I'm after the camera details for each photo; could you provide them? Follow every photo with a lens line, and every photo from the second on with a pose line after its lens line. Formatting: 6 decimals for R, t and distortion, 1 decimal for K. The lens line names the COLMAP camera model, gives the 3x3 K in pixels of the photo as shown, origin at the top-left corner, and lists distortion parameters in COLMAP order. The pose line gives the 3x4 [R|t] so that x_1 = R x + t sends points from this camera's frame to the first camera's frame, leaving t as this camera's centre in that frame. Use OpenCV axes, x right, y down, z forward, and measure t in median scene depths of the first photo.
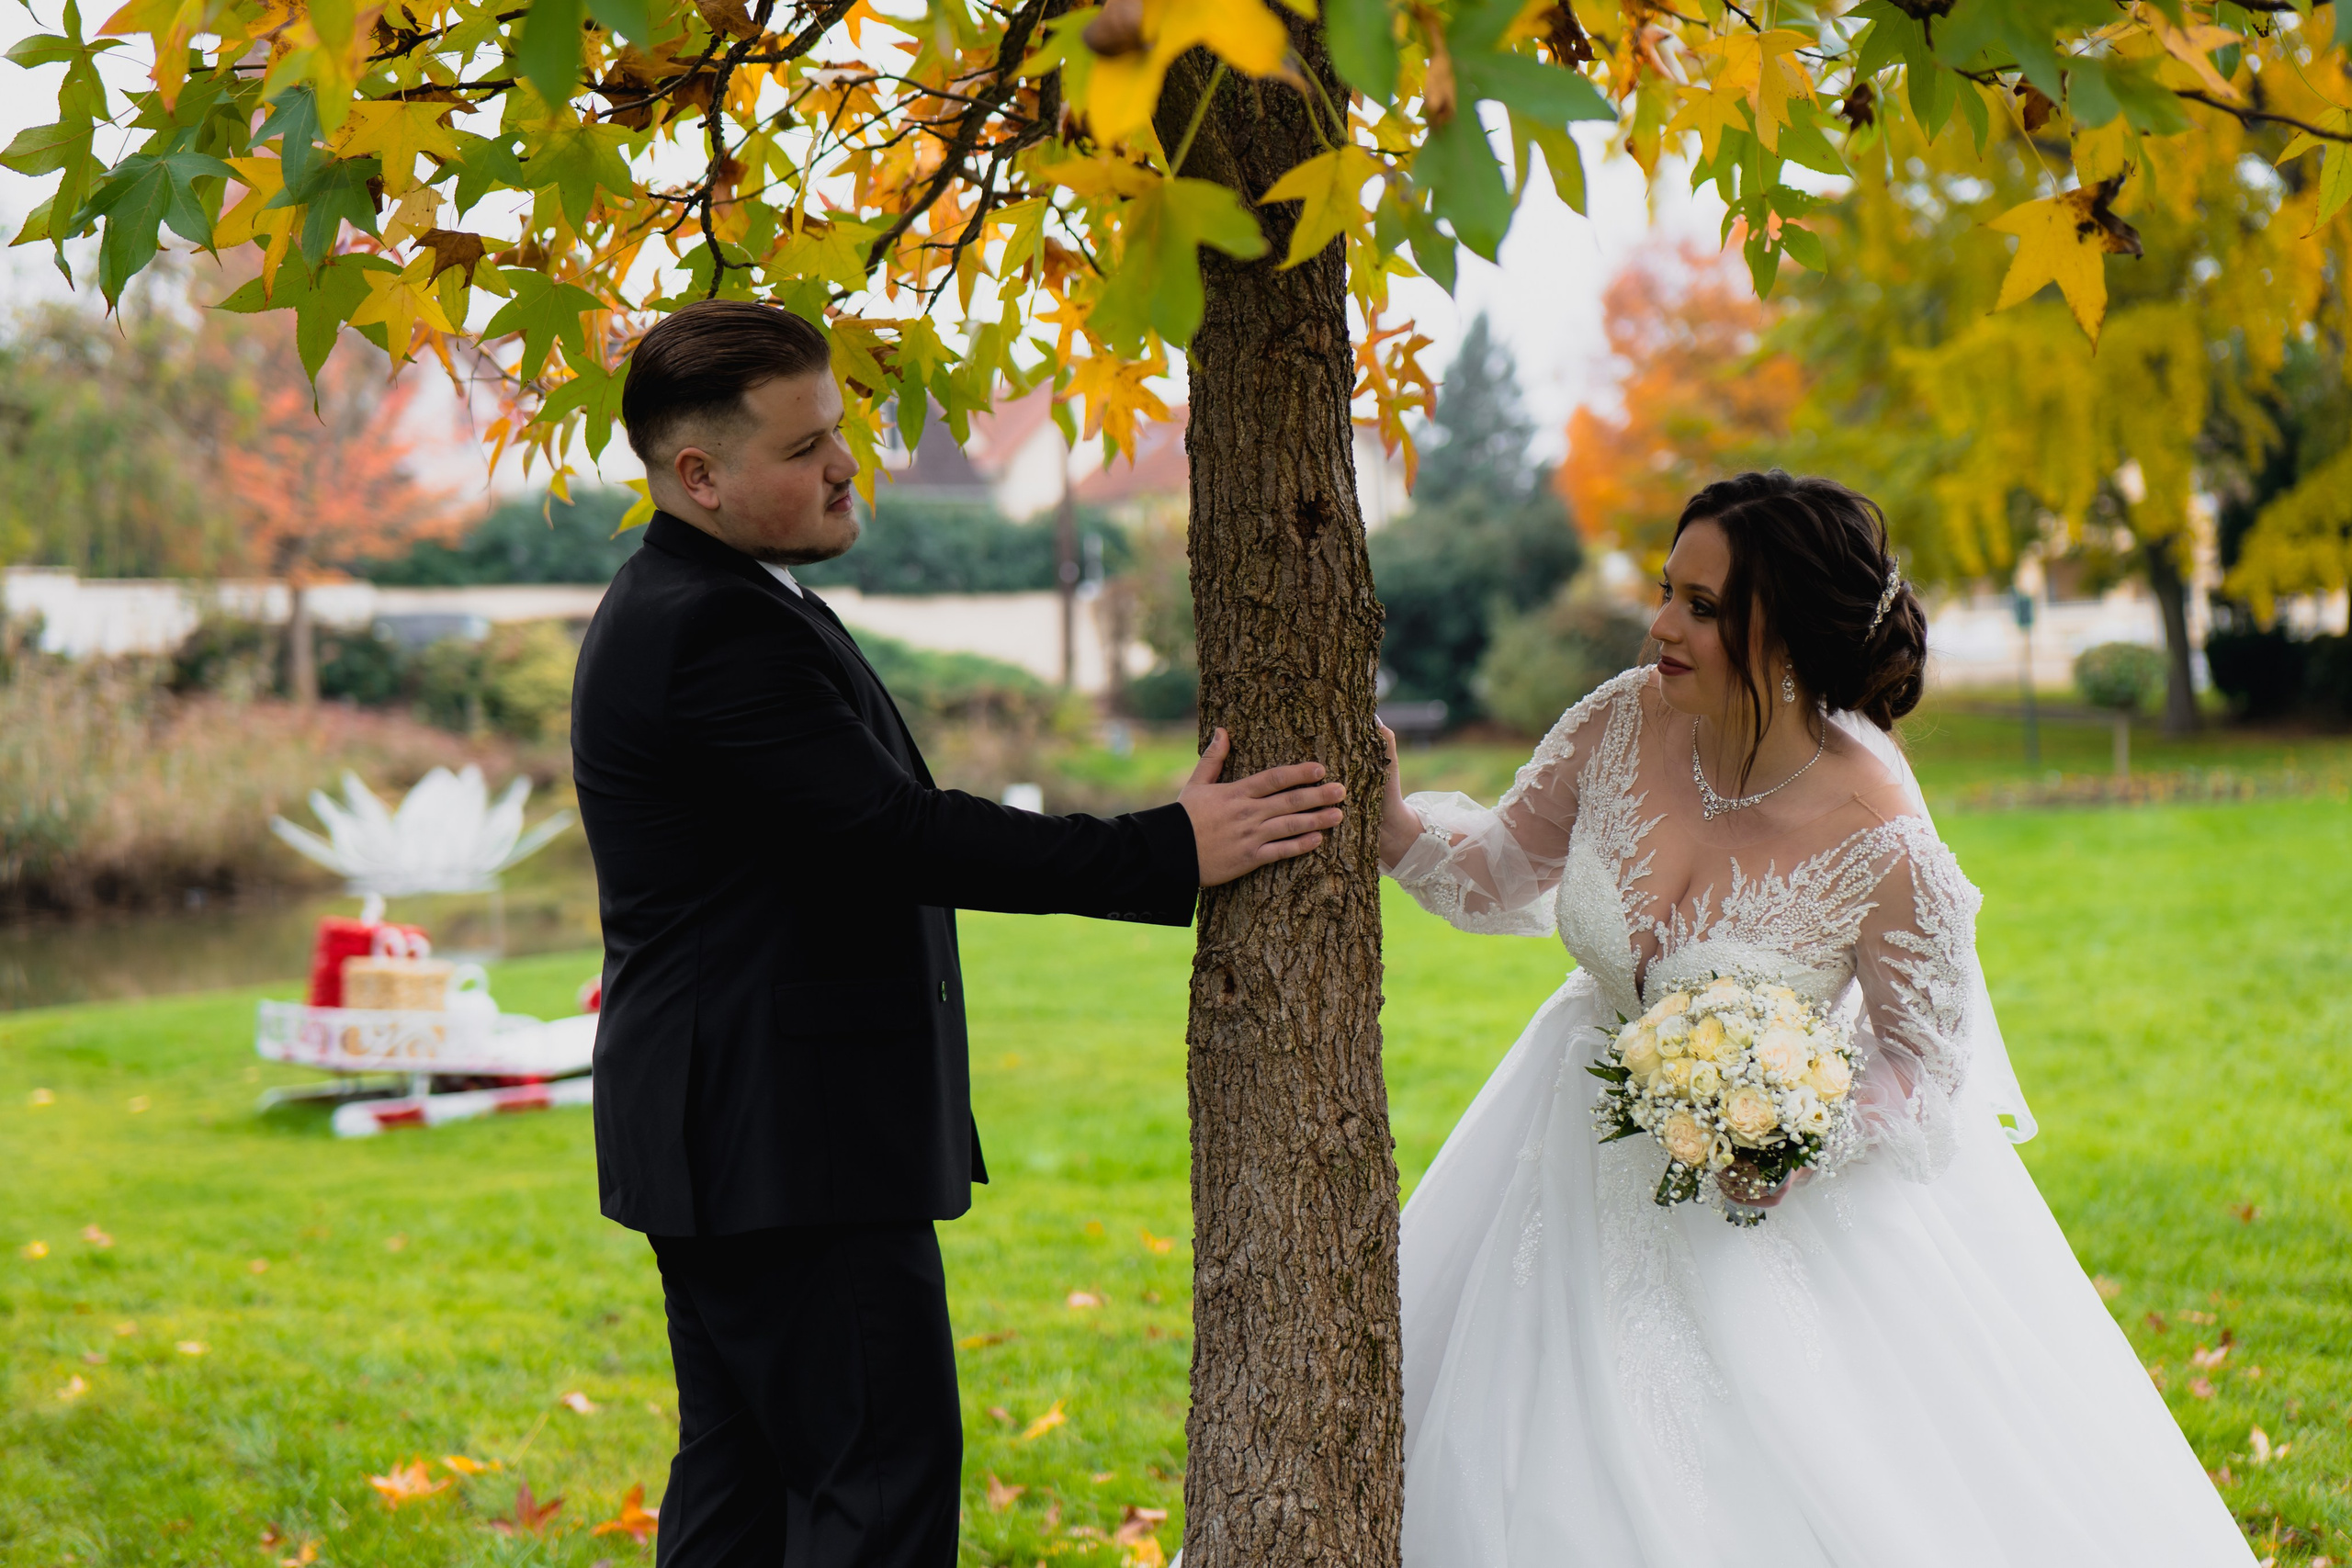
lens RADIAL K [[3289.5, 0, 1186.7], [0, 3289.5, 798.2], [0, 0, 1]] dist [0.006656, 0.000000]
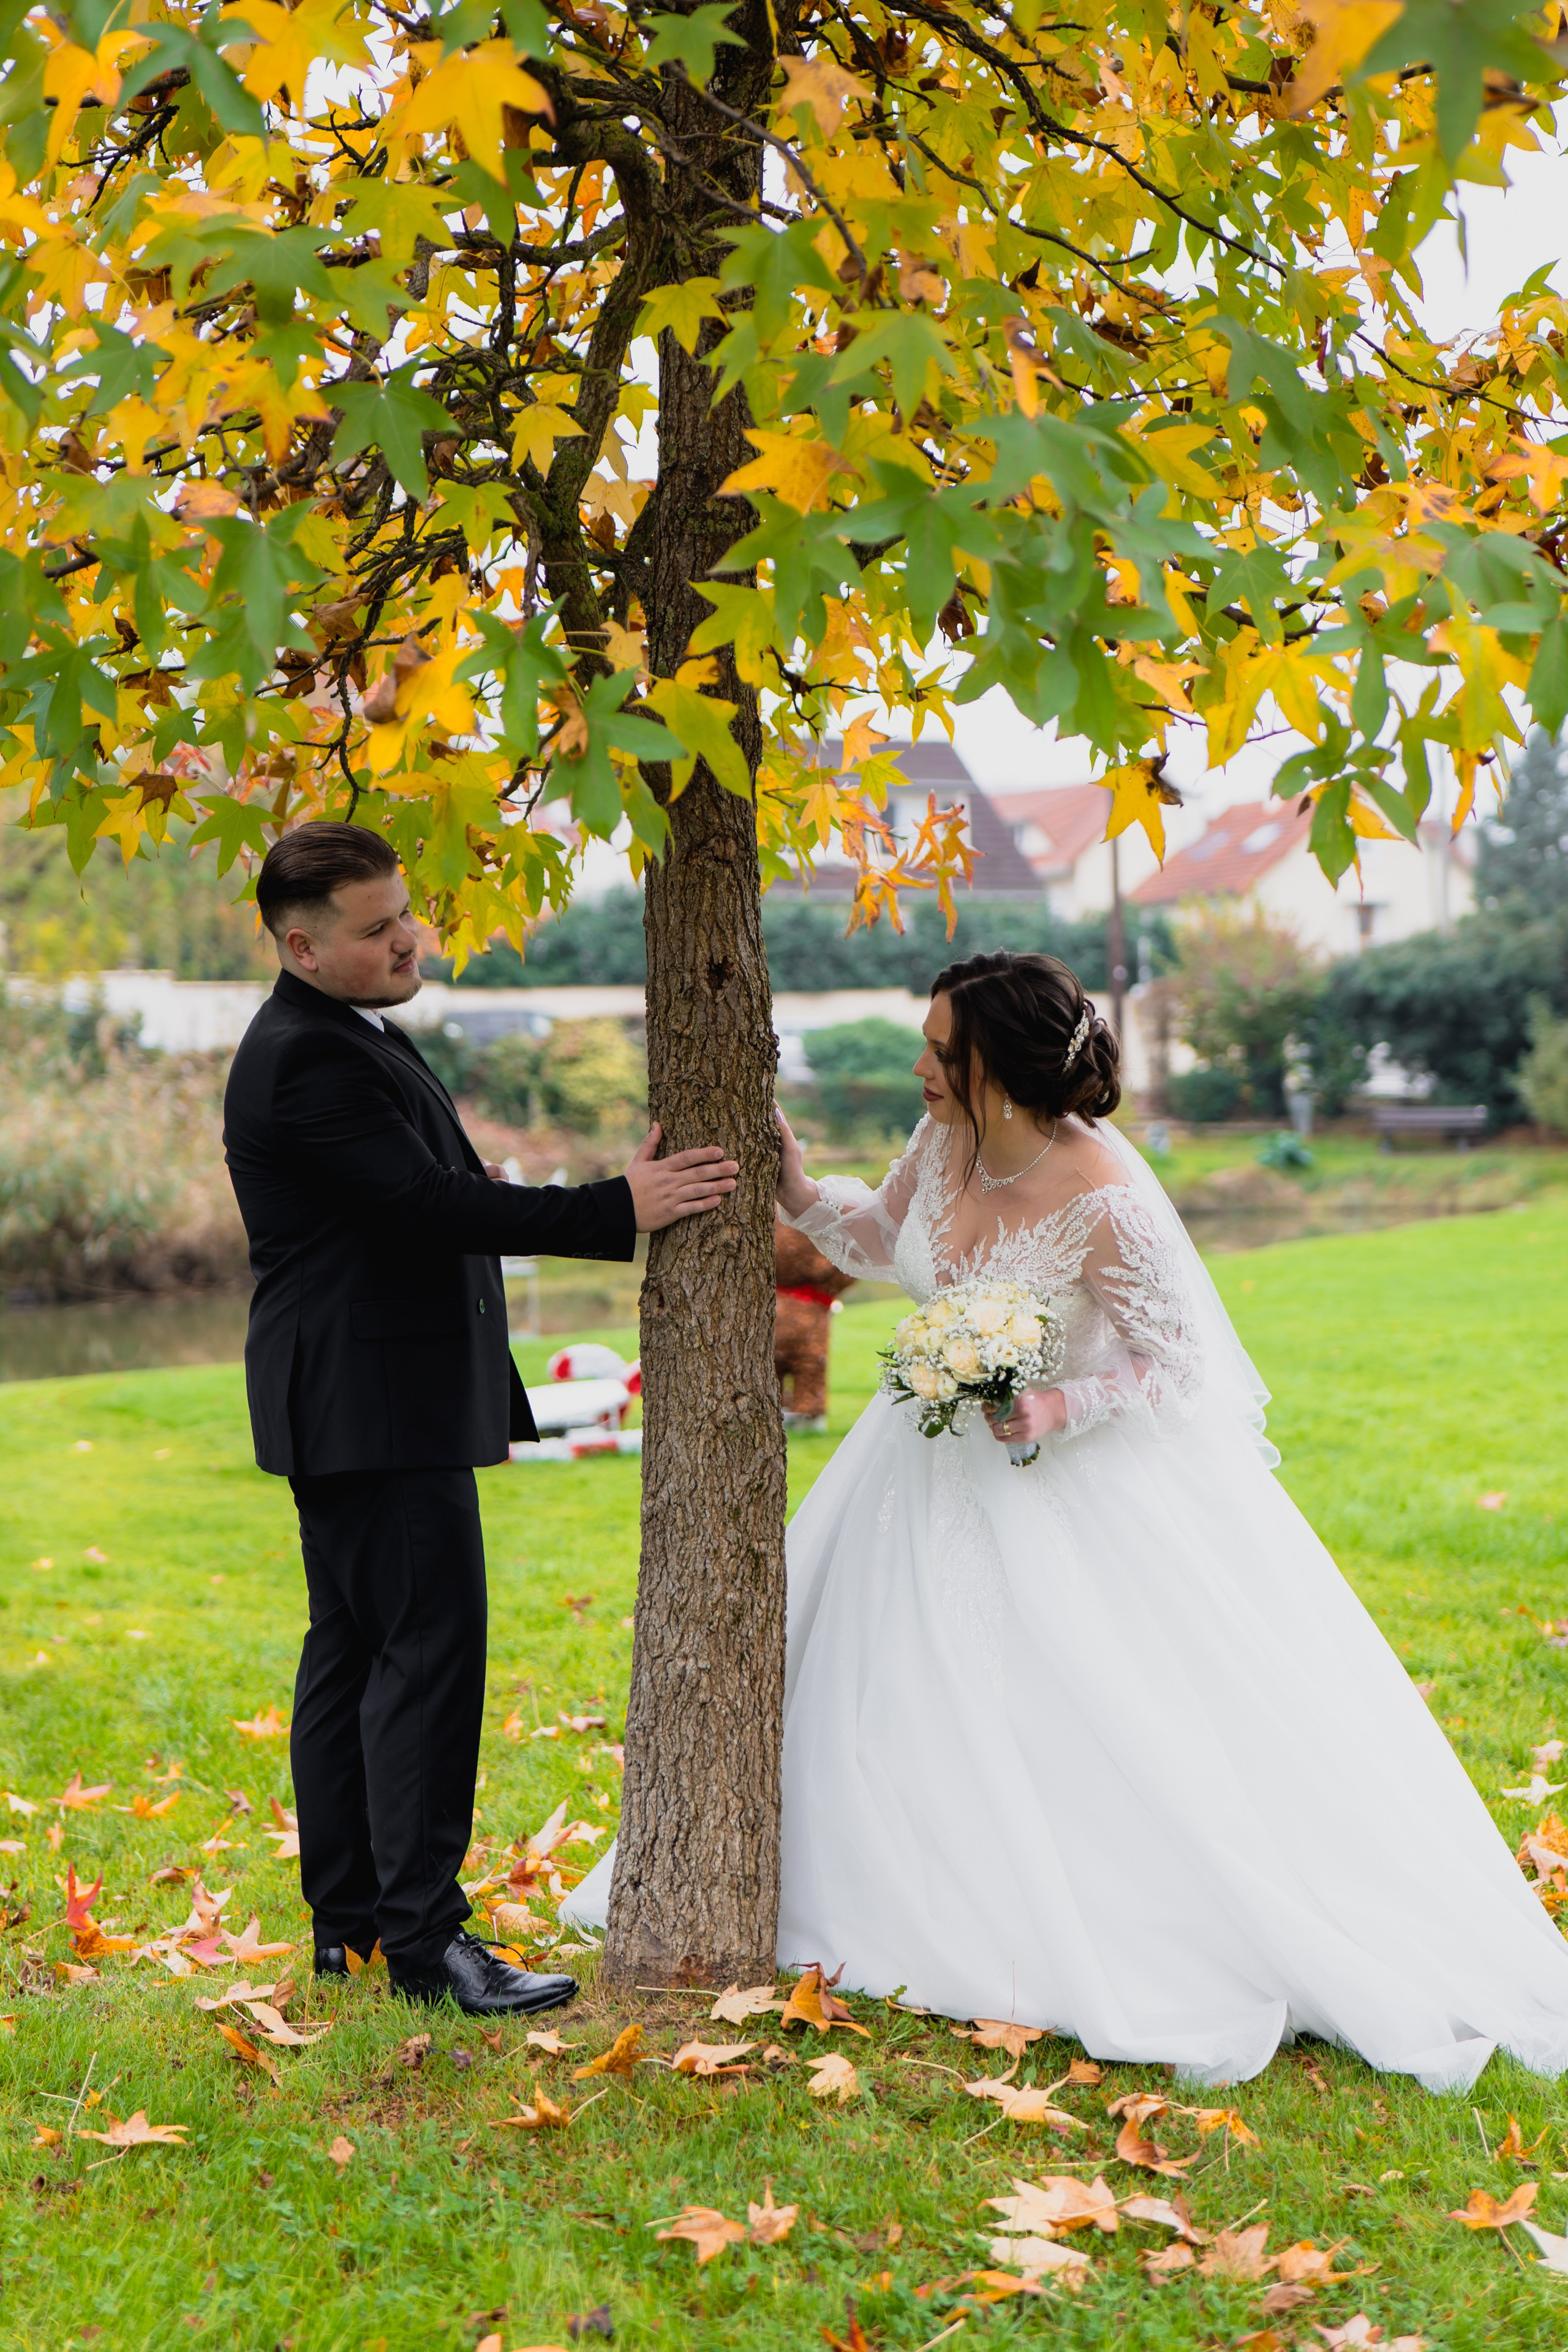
lens RADIAL K [[3289.8, 0, 777.5], [0, 3289.8, 1163.8], [0, 0, 1]] dist [0.006656, 0.000000]
pose [[0.988821, 0.008914, -0.148844, 0.274261], [-0.010377, 0.999905, -0.009055, 0.009251], [0.148749, 0.010498, 0.988819, -0.403439]]
